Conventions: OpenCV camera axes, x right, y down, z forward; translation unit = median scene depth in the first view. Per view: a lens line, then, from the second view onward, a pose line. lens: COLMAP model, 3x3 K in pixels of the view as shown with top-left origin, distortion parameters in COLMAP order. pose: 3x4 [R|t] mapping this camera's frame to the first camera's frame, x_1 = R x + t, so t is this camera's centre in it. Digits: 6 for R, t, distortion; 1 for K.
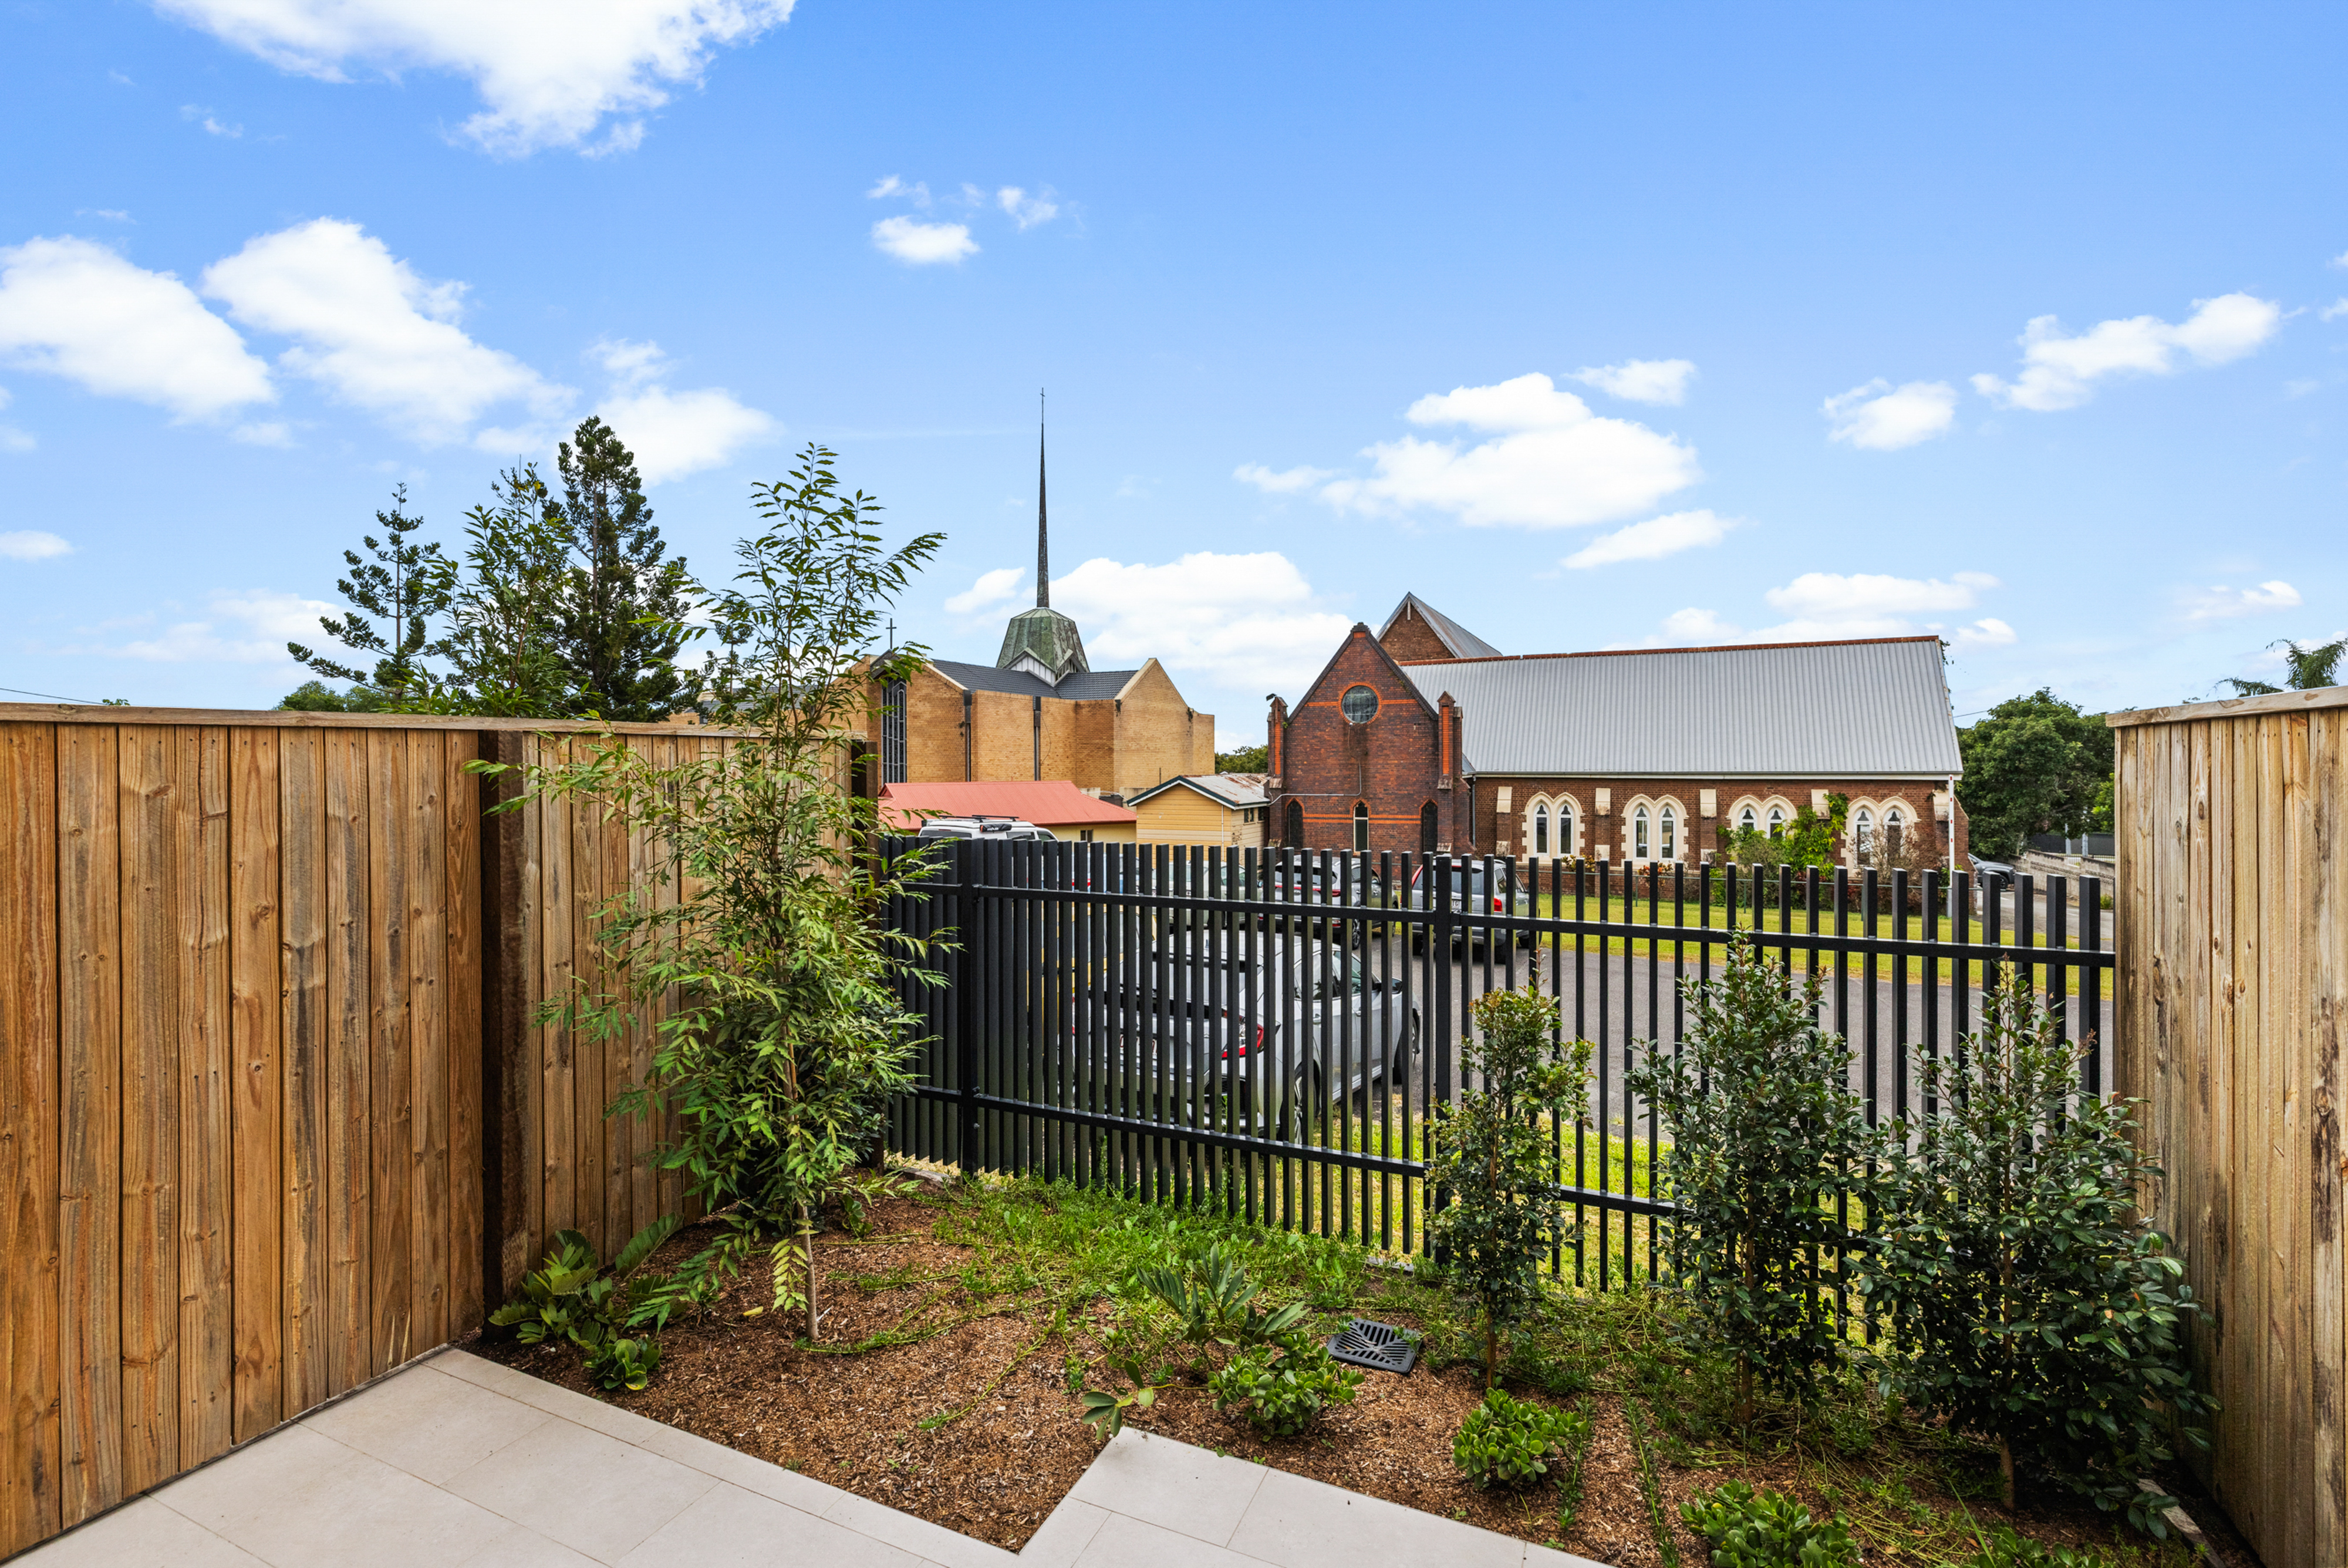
lens RADIAL K [[1050.9, 0, 1174.0], [0, 1050.9, 784.0], [0, 0, 1]] dist [0.000032, -0.000009]
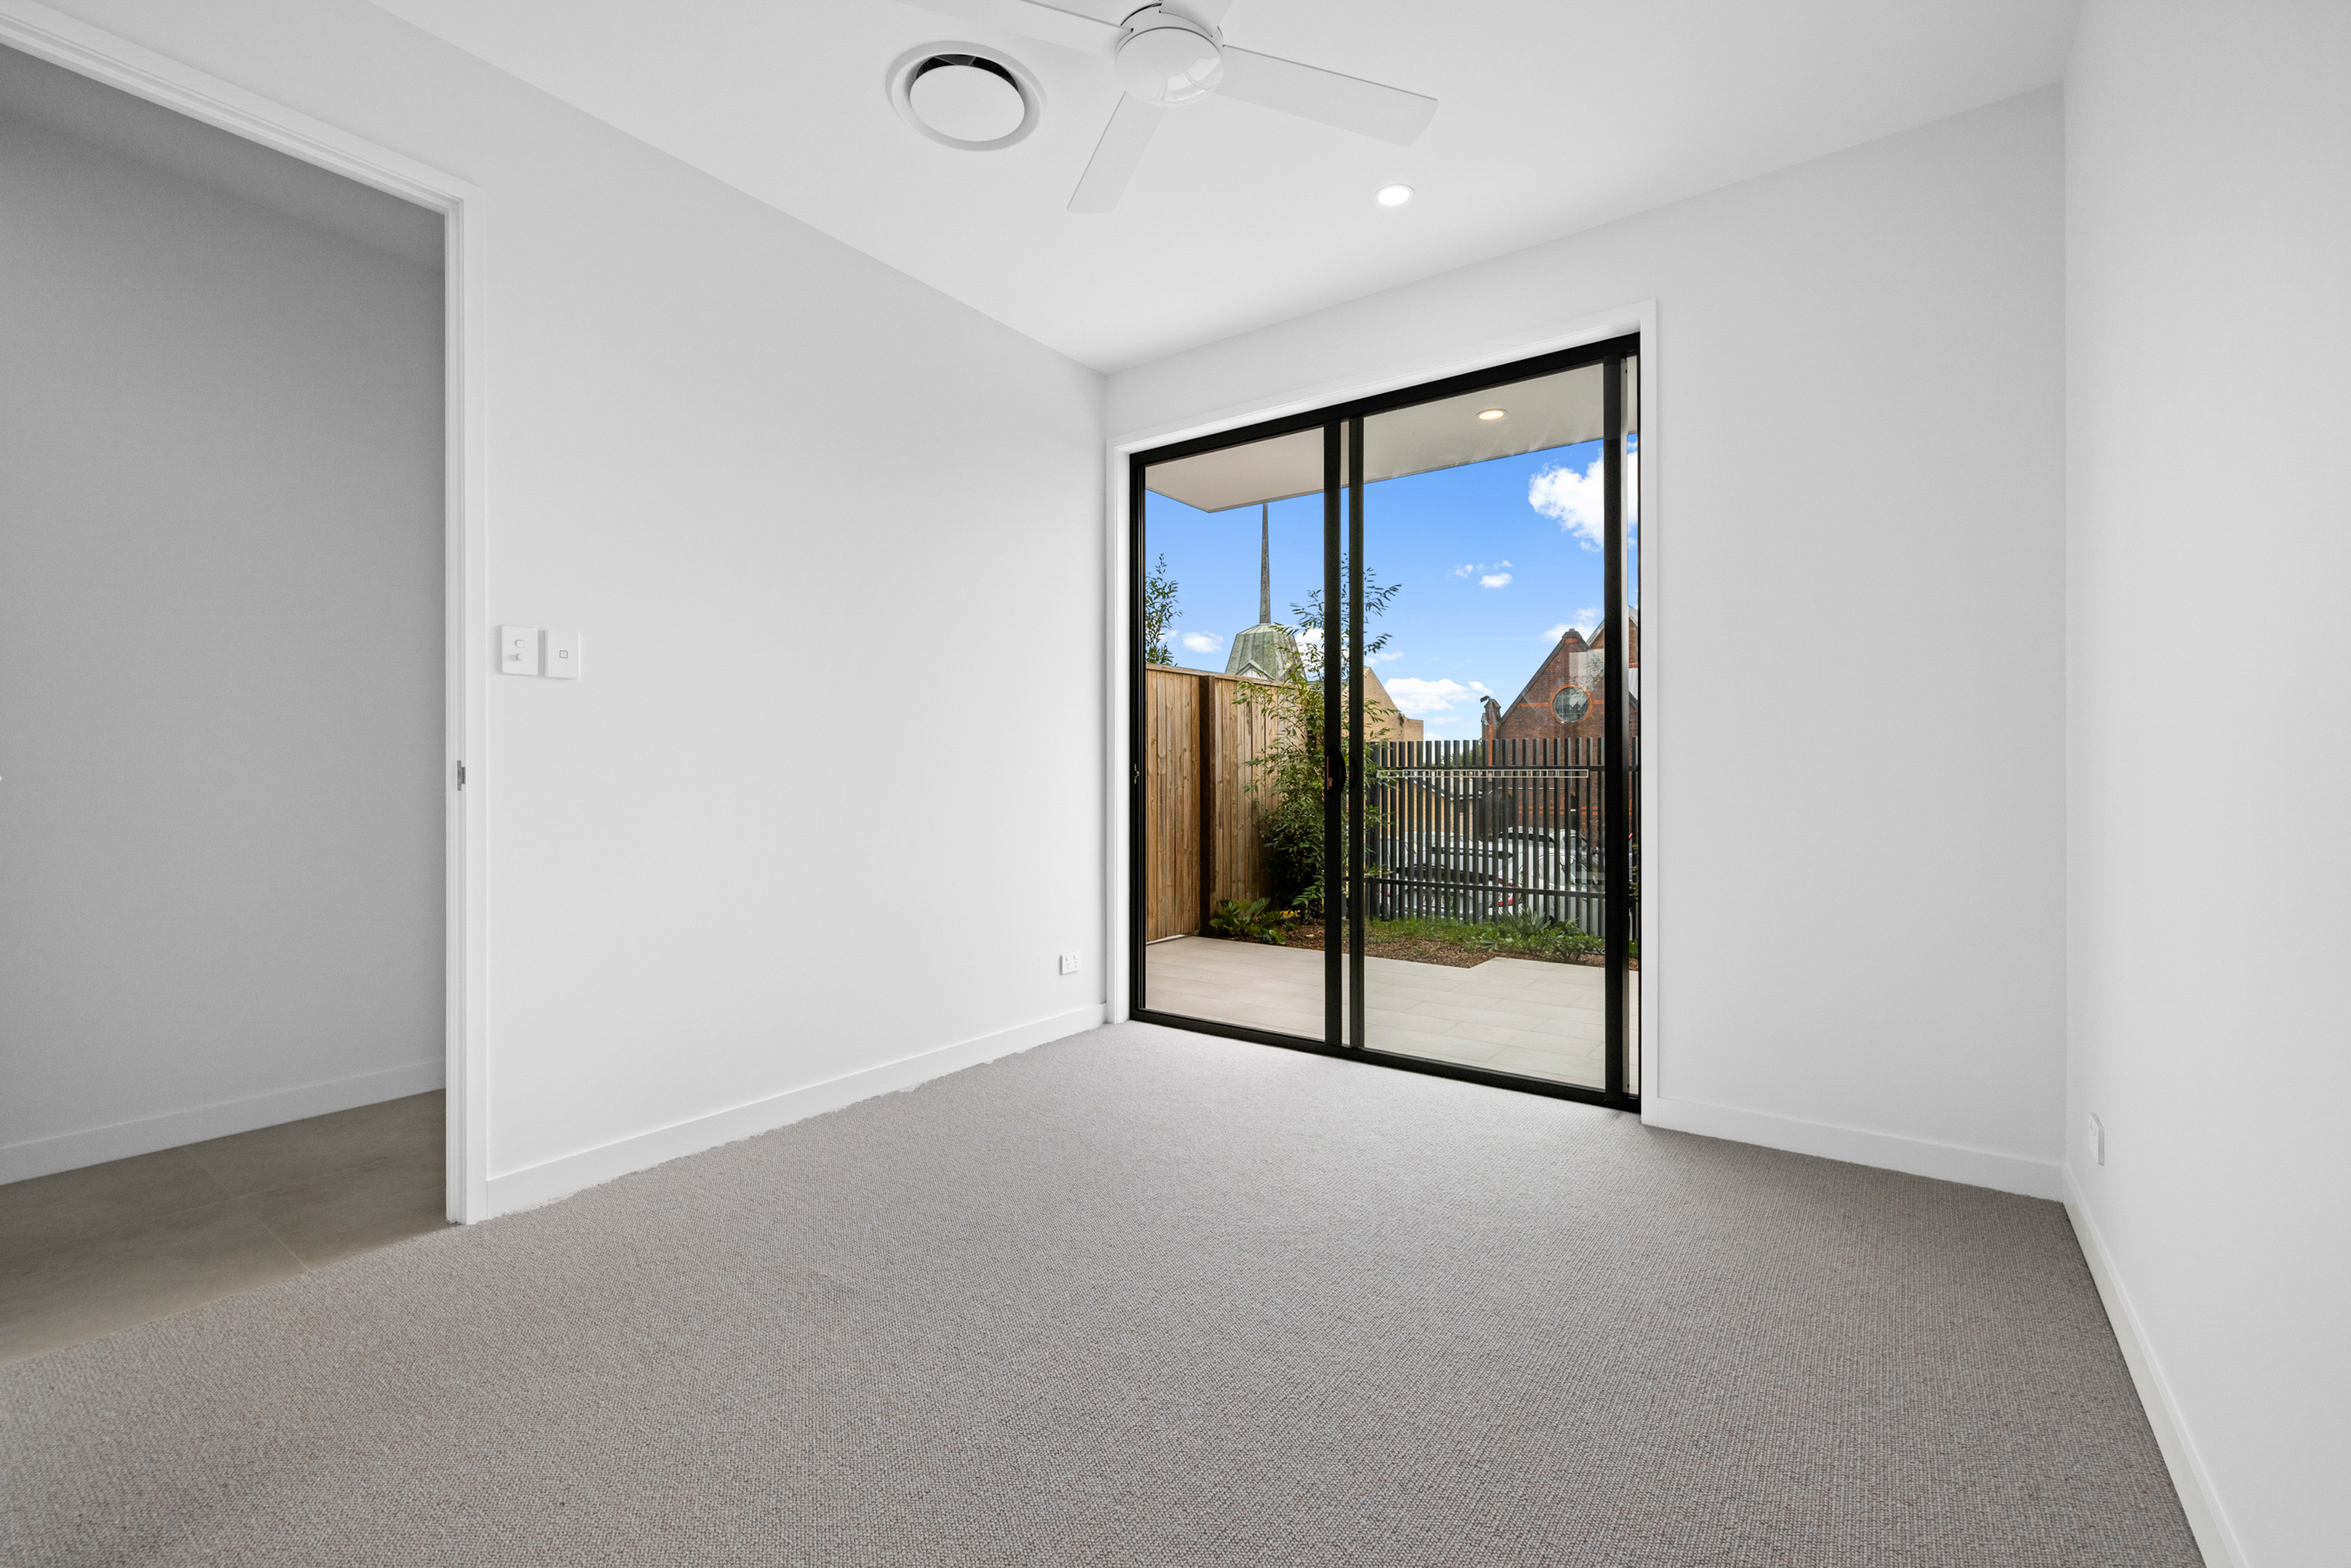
lens RADIAL K [[999.7, 0, 1175.5], [0, 999.7, 784.0], [0, 0, 1]] dist [0.000252, 0.000000]
pose [[0.980452, 0.003932, -0.196722, -0.276766], [-0.005286, 0.999966, -0.006356, 0.205814], [0.196690, 0.007271, 0.980439, -1.191877]]
